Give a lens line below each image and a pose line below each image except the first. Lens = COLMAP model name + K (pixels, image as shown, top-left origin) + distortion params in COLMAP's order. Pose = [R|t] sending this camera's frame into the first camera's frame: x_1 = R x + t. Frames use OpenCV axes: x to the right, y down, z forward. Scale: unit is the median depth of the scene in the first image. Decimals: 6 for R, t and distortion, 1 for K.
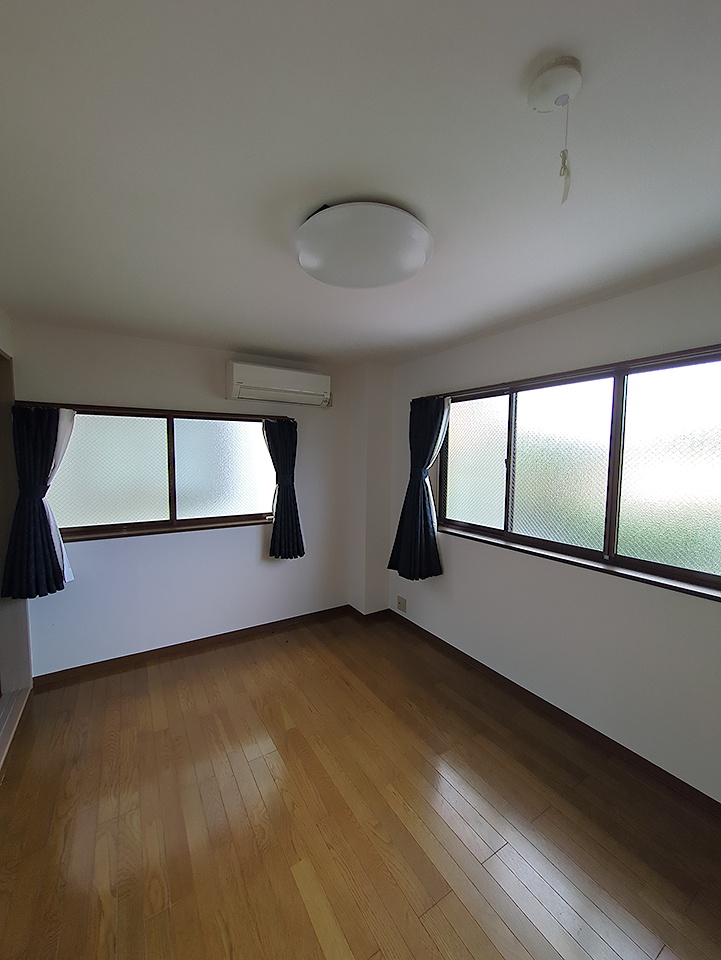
lens RADIAL K [[380.3, 0, 359.5], [0, 380.3, 484.0], [0, 0, 1]] dist [0.000816, 0.000227]
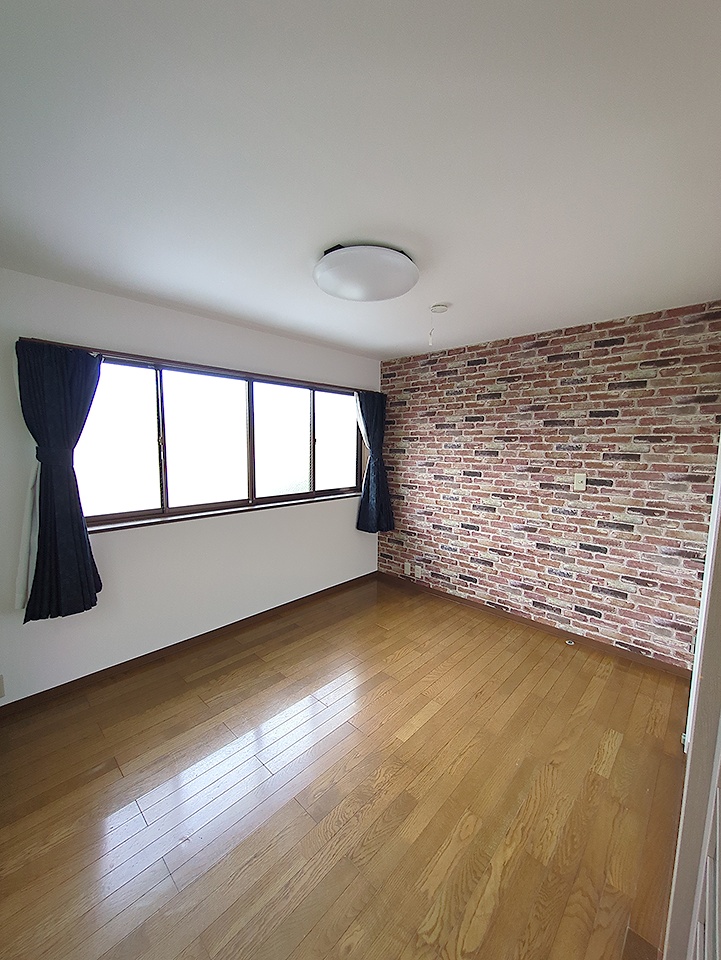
lens RADIAL K [[380.3, 0, 359.5], [0, 380.3, 484.0], [0, 0, 1]] dist [0.000816, 0.000227]
pose [[-0.261186, -0.111378, 0.958841, -0.790837], [0.066275, 0.988908, 0.132923, -0.041169], [-0.963011, 0.098265, -0.250907, 0.839487]]
